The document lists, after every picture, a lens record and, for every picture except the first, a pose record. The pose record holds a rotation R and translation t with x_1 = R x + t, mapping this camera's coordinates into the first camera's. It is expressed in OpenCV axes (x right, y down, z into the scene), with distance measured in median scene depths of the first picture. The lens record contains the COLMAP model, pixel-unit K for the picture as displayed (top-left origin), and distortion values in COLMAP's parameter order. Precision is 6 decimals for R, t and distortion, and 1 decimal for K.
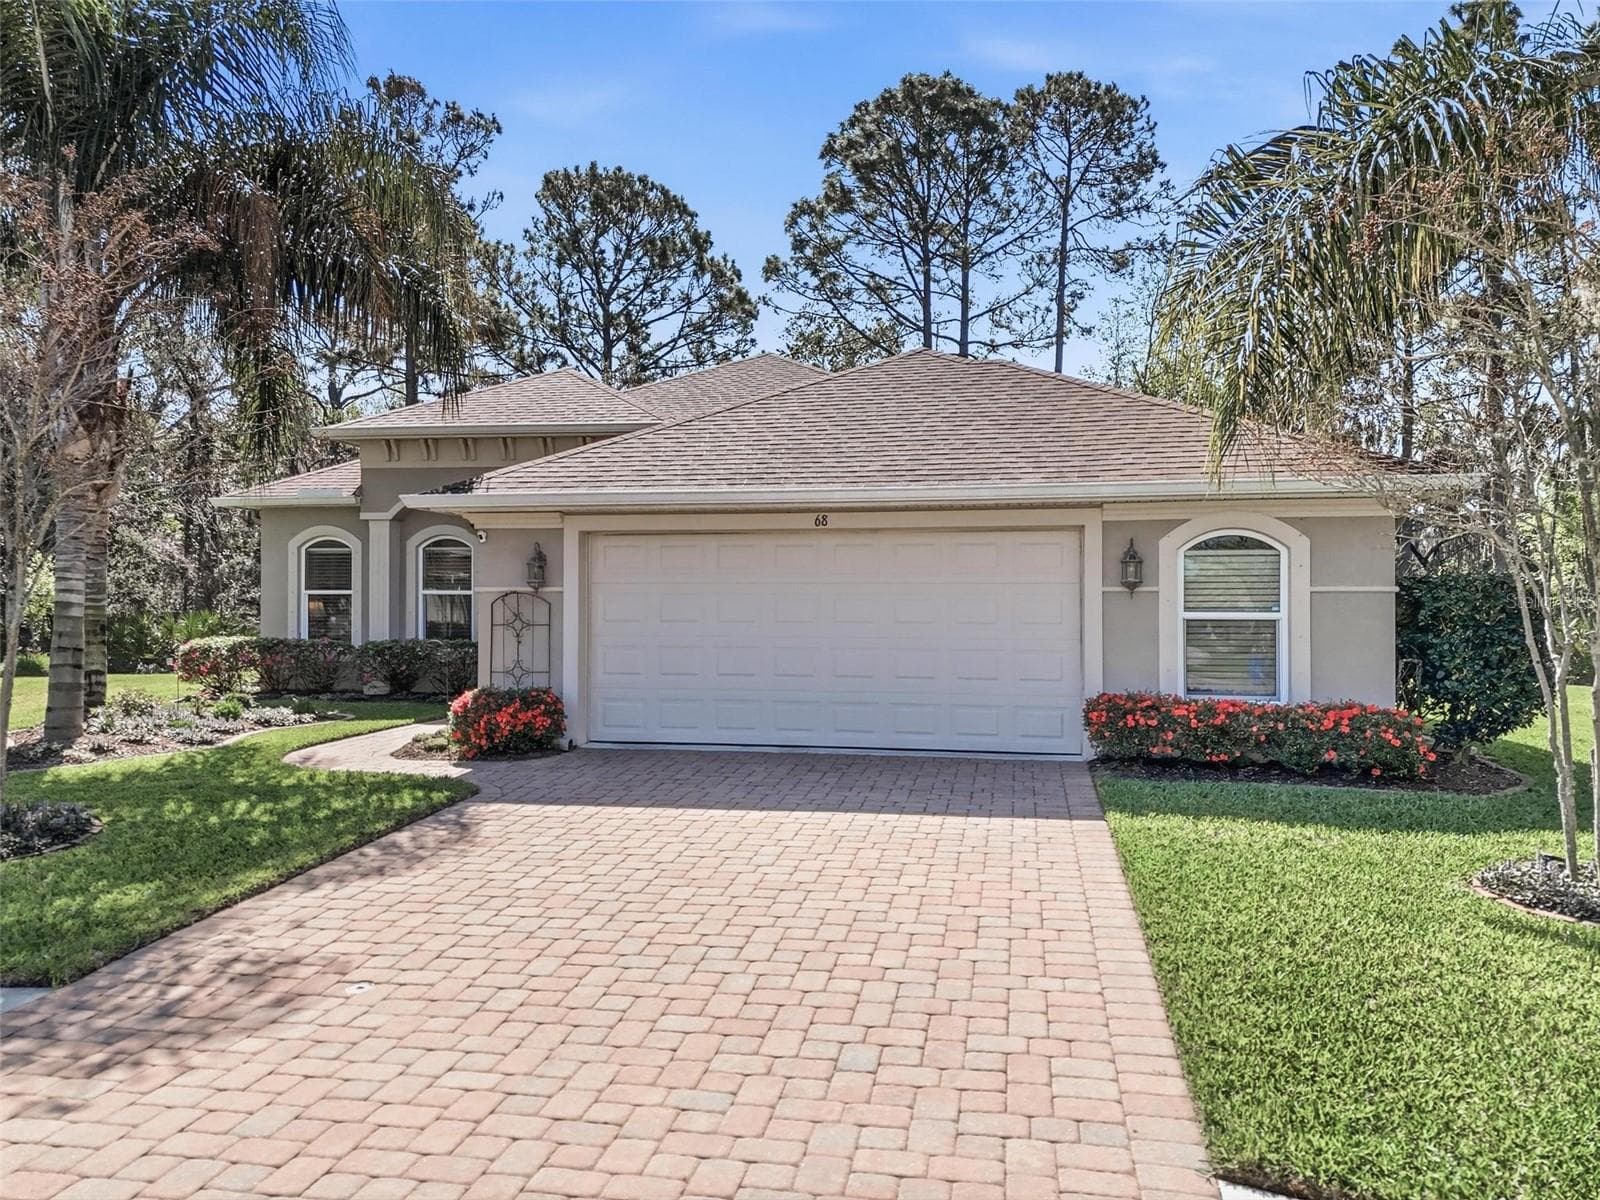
lens RADIAL K [[1179.2, 0, 799.5], [0, 1179.2, 593.8], [0, 0, 1]] dist [0.068929, -0.052687]
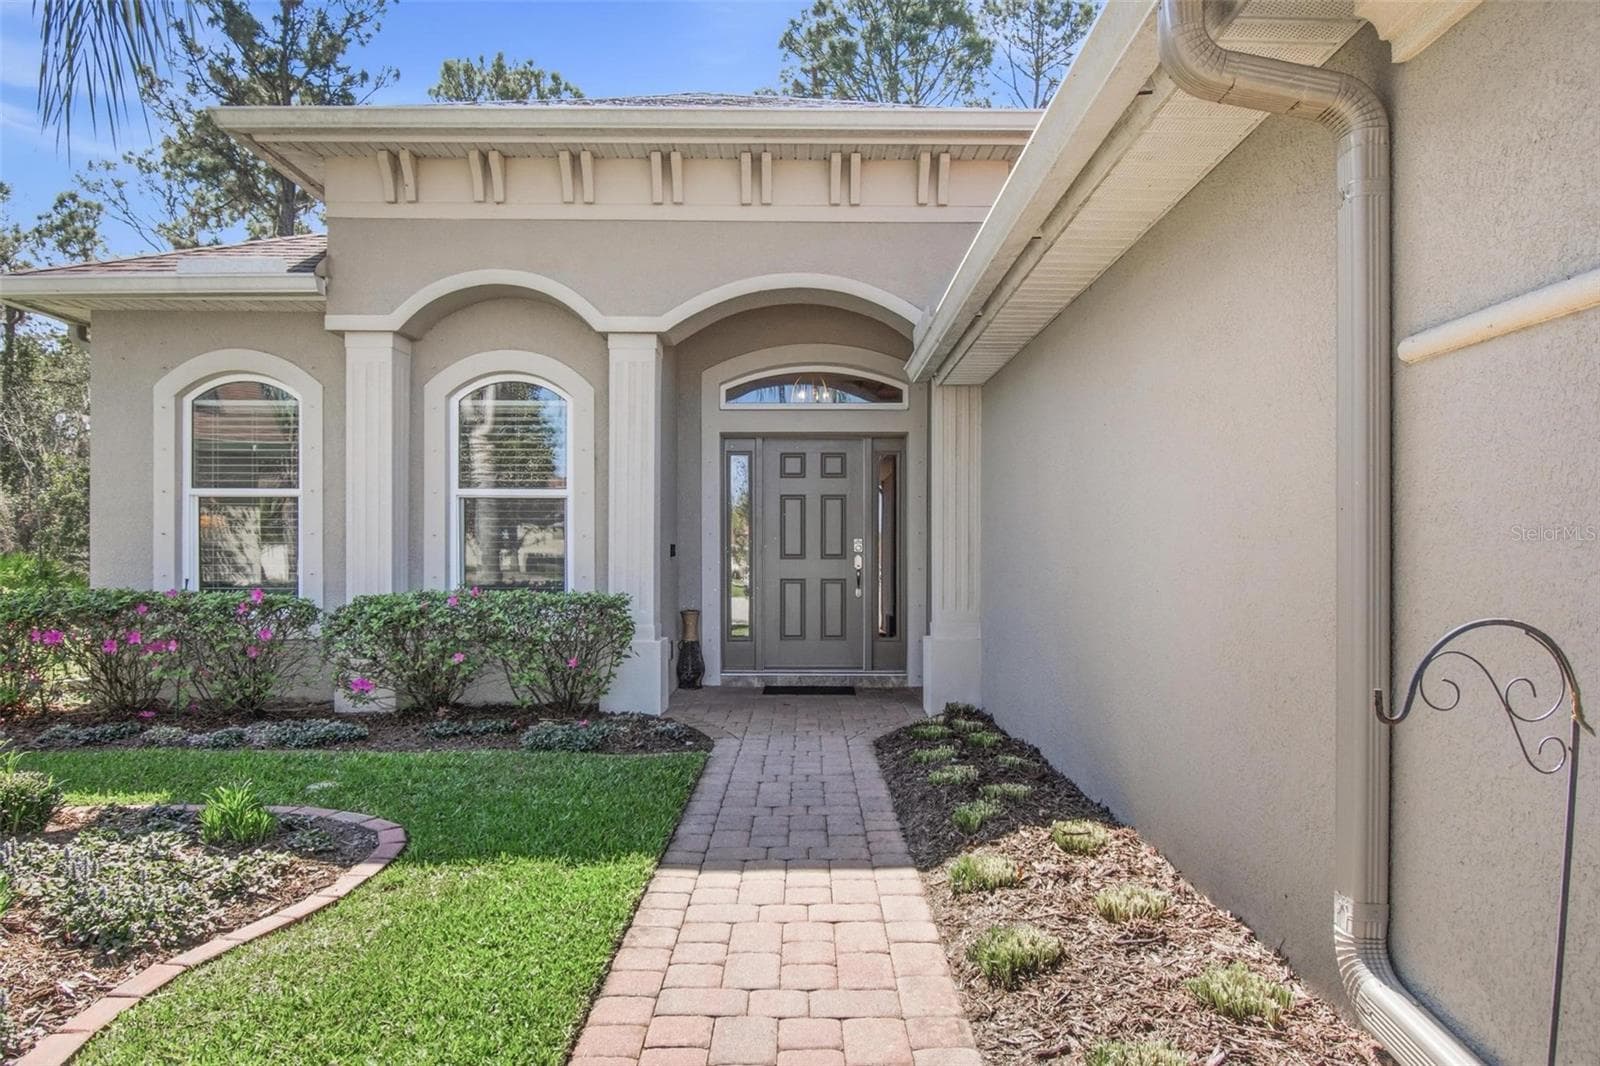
lens RADIAL K [[1014.0, 0, 798.2], [0, 1014.0, 558.4], [0, 0, 1]] dist [-0.002391, -0.003047]
pose [[0.983348, -0.001473, 0.181727, -0.112556], [-0.001026, 0.999906, 0.013657, 0.008568], [-0.181730, -0.013616, 0.983254, 0.251126]]
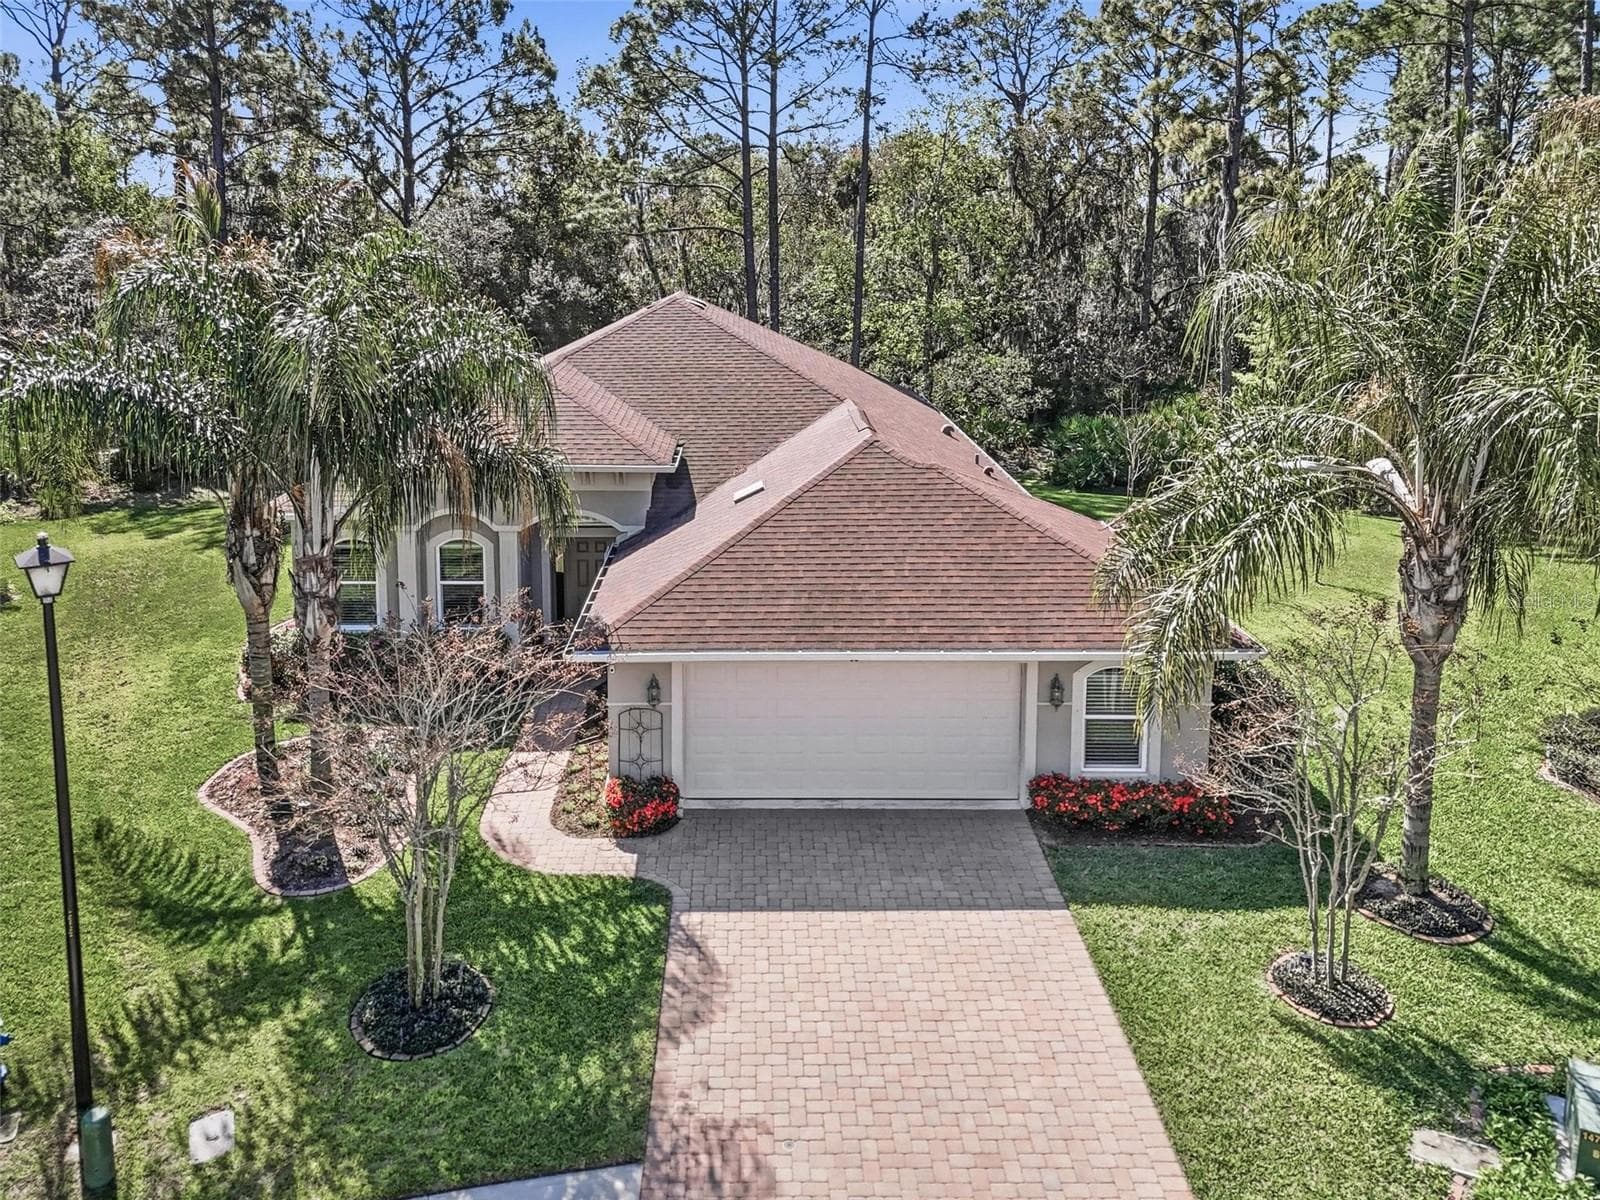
lens RADIAL K [[1244.0, 0, 758.6], [0, 1244.0, 393.1], [0, 0, 1]] dist [0.050208, -0.004580]
pose [[0.981348, -0.027047, 0.190327, -0.103283], [-0.000179, 0.989924, 0.141599, -0.163143], [-0.192239, -0.138992, 0.971455, -0.119891]]
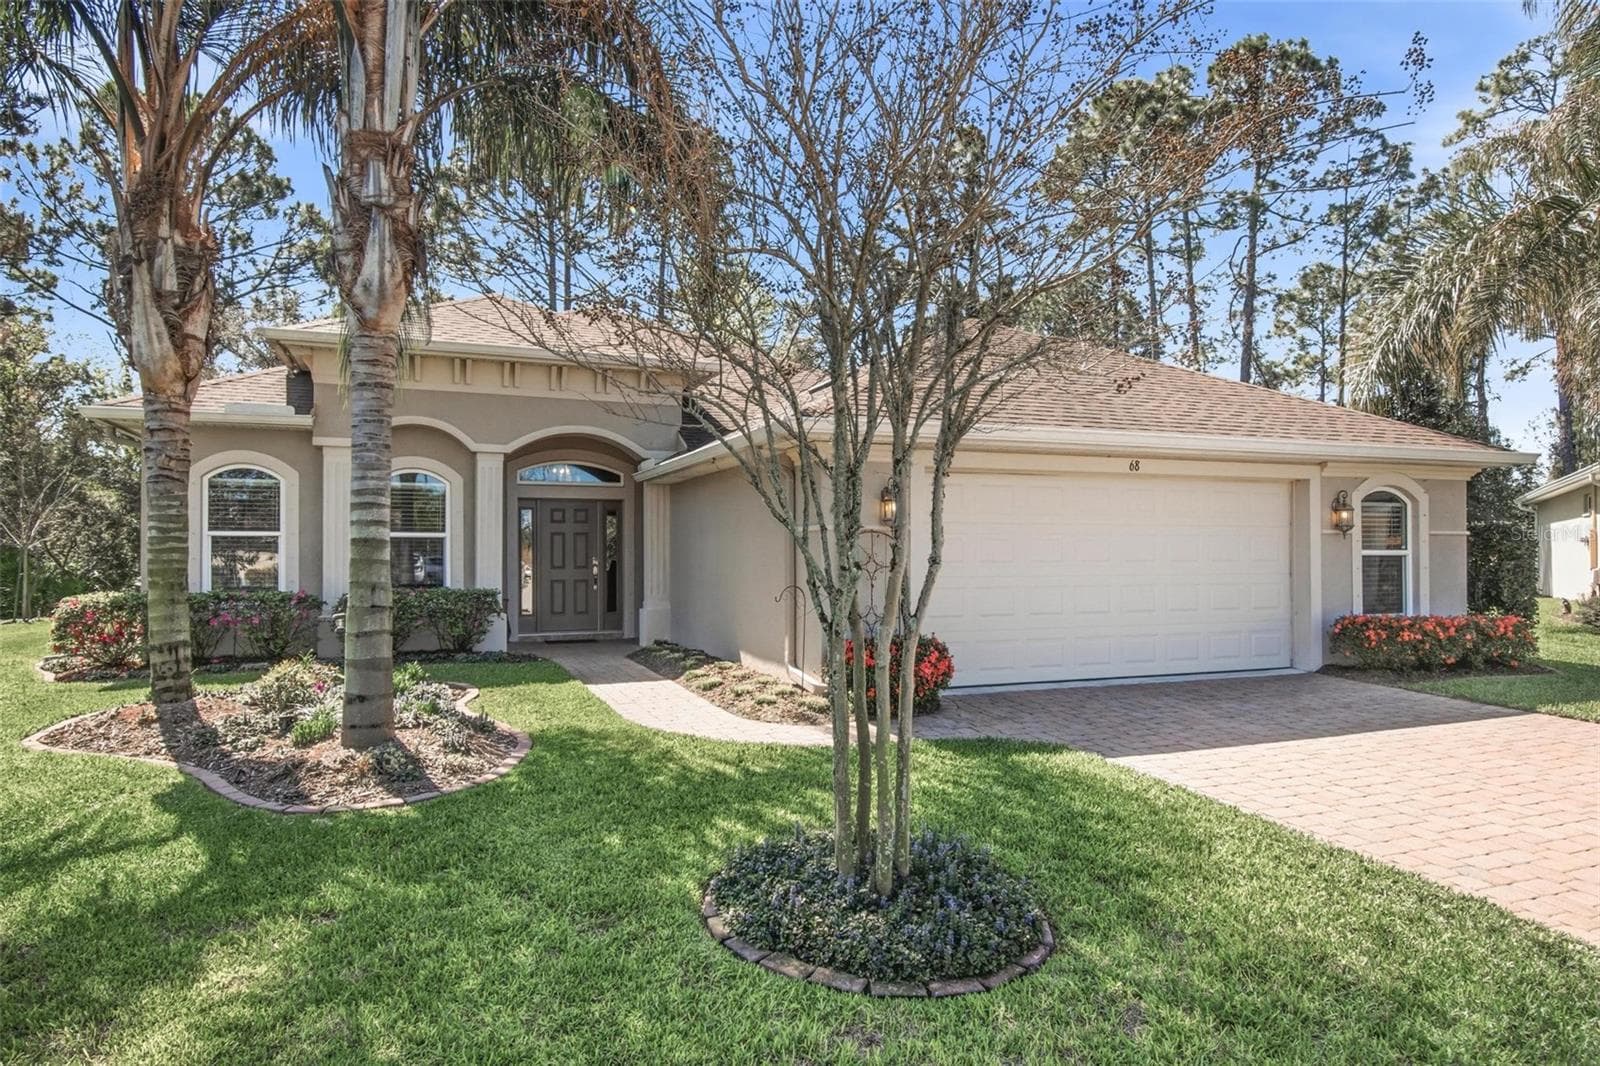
lens RADIAL K [[974.3, 0, 800.0], [0, 974.3, 533.0], [0, 0, 1]] dist [-0.005432, -0.001756]
pose [[0.846872, 0.007205, 0.531749, -0.189754], [-0.001006, 0.999928, -0.011947, 0.002573], [-0.531796, 0.009583, 0.846818, 0.109362]]
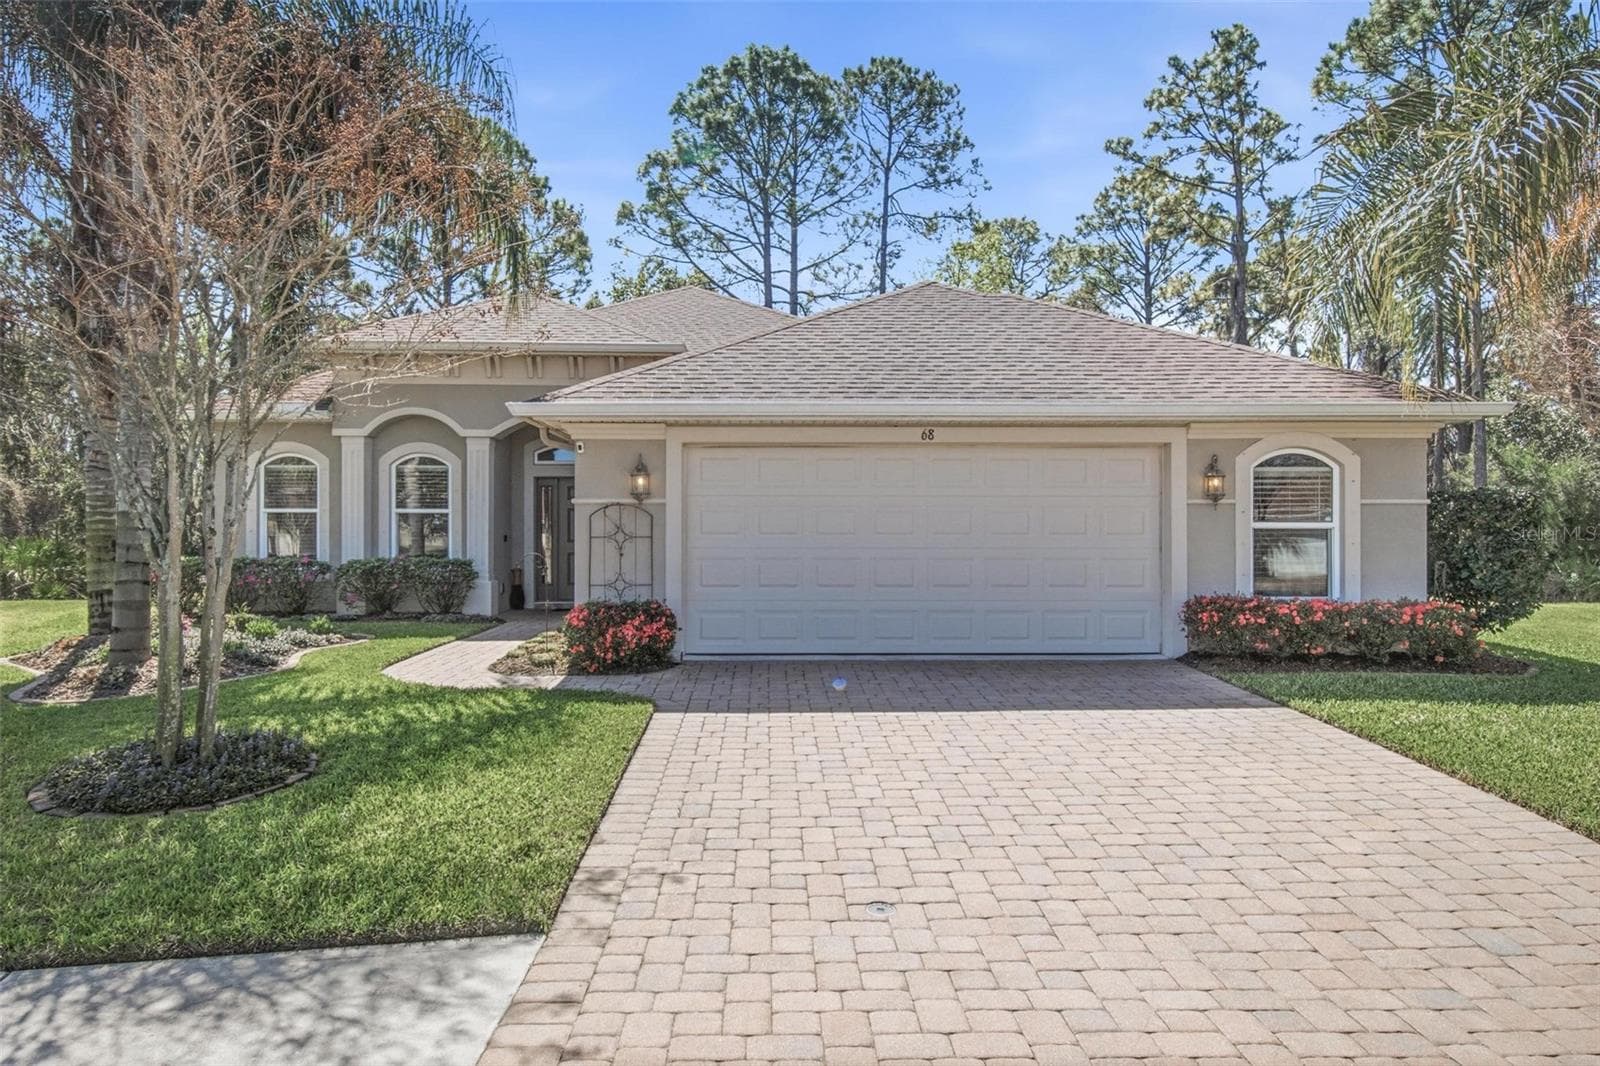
lens RADIAL K [[1066.5, 0, 793.0], [0, 1066.5, 536.1], [0, 0, 1]] dist [0.005611, -0.006732]
pose [[0.978348, -0.002881, 0.206946, -0.077860], [0.000392, 0.999927, 0.012066, 0.004060], [-0.206966, -0.011724, 0.978278, 0.027565]]
